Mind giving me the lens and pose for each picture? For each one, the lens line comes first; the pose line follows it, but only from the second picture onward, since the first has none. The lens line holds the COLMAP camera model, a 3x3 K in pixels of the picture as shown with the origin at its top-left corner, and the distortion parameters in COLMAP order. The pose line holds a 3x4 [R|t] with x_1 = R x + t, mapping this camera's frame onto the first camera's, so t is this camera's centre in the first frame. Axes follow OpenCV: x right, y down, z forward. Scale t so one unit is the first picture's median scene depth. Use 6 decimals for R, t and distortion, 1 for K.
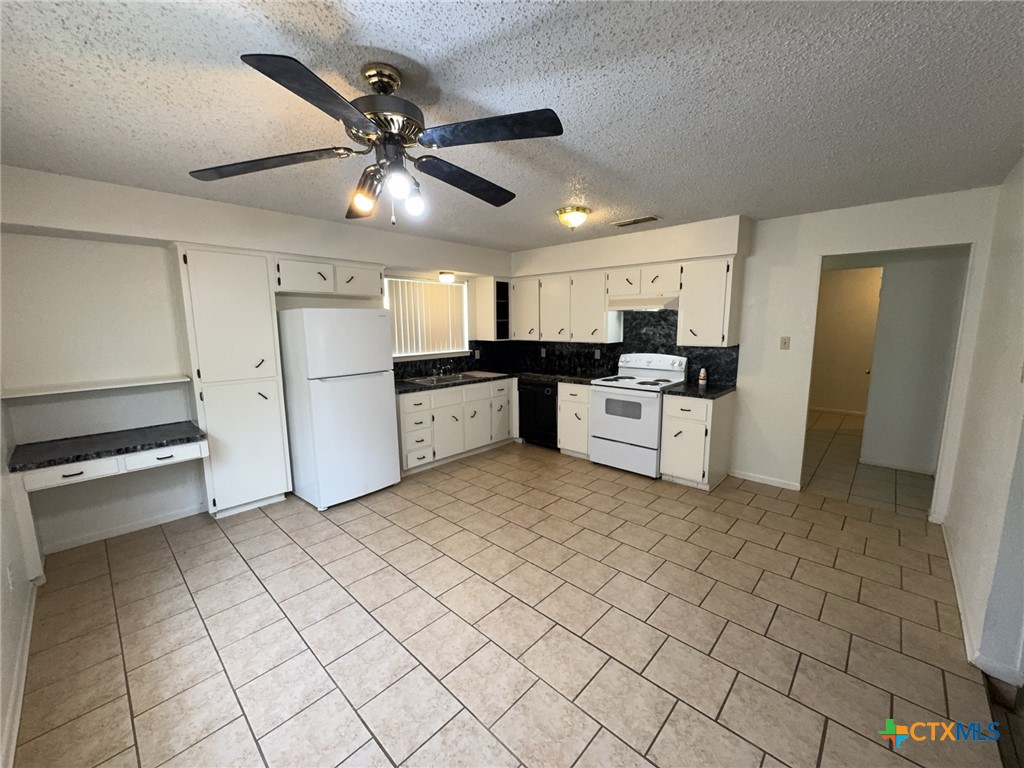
lens RADIAL K [[409.3, 0, 512.3], [0, 409.3, 382.8], [0, 0, 1]] dist [0.000657, 0.000441]
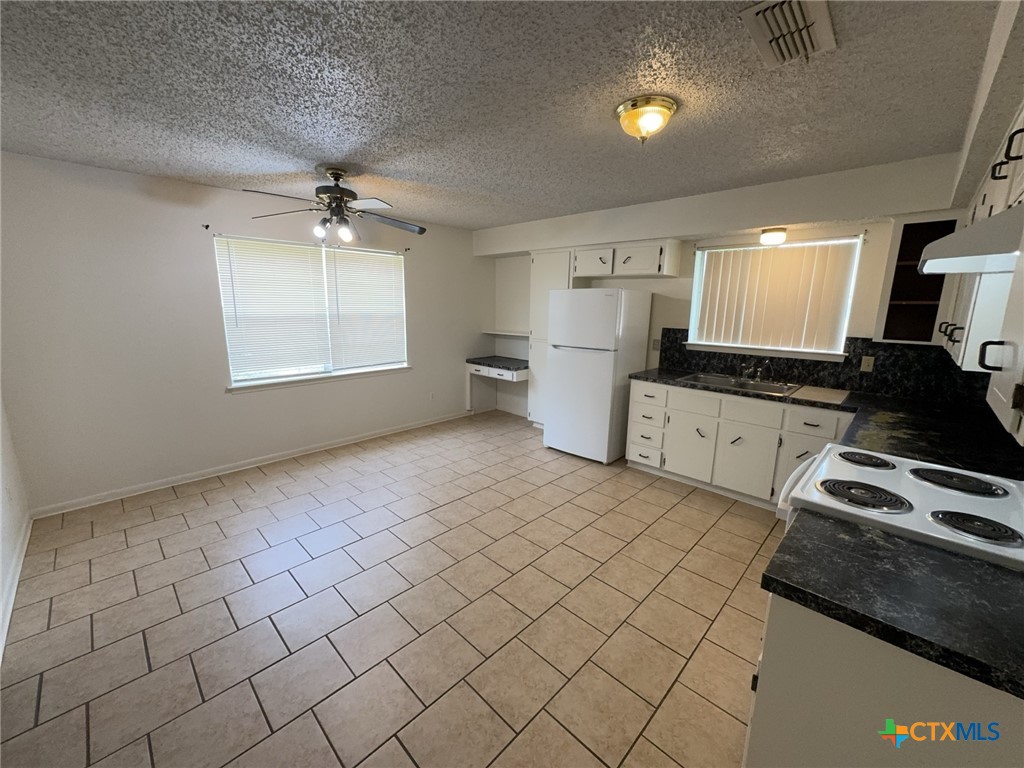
lens RADIAL K [[409.3, 0, 509.2], [0, 409.3, 381.5], [0, 0, 1]] dist [0.000657, 0.000441]
pose [[-0.018995, 0.198352, -0.979947, 0.563444], [-0.160279, 0.966844, 0.198807, -0.093236], [0.986889, 0.160842, 0.013426, 0.611511]]
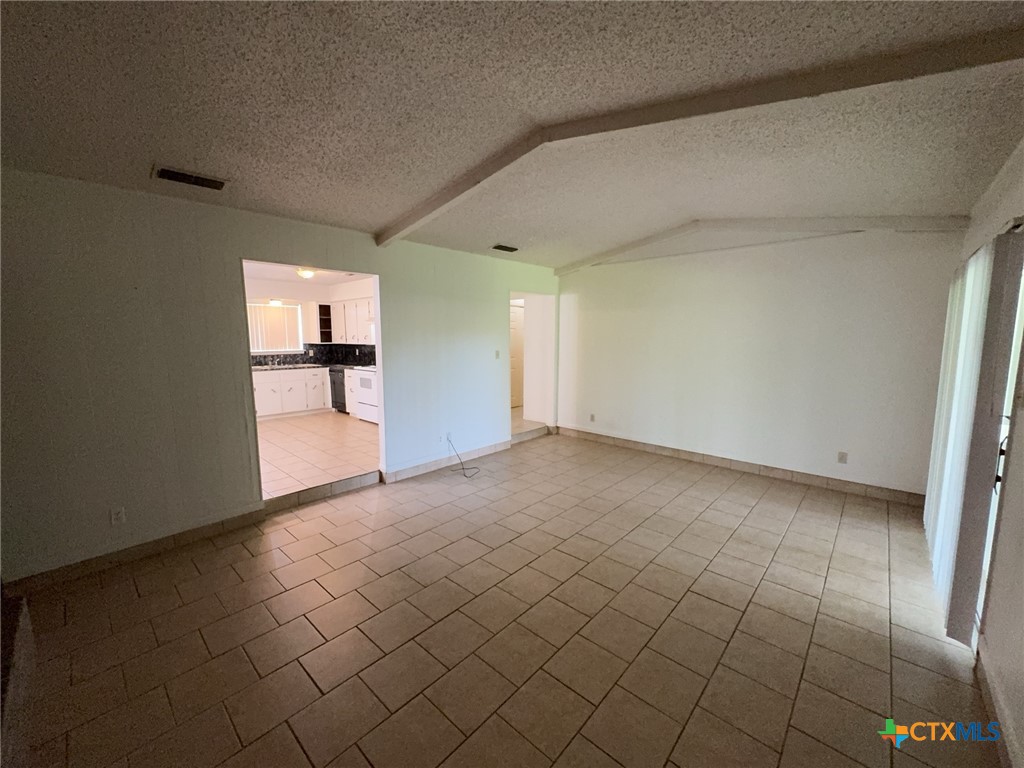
lens RADIAL K [[409.3, 0, 508.9], [0, 409.3, 381.7], [0, 0, 1]] dist [0.000657, 0.000441]
pose [[0.999935, 0.007146, 0.008854, 0.734616], [-0.006803, 0.999244, -0.038271, 0.102871], [-0.009121, 0.038209, 0.999228, -0.577212]]
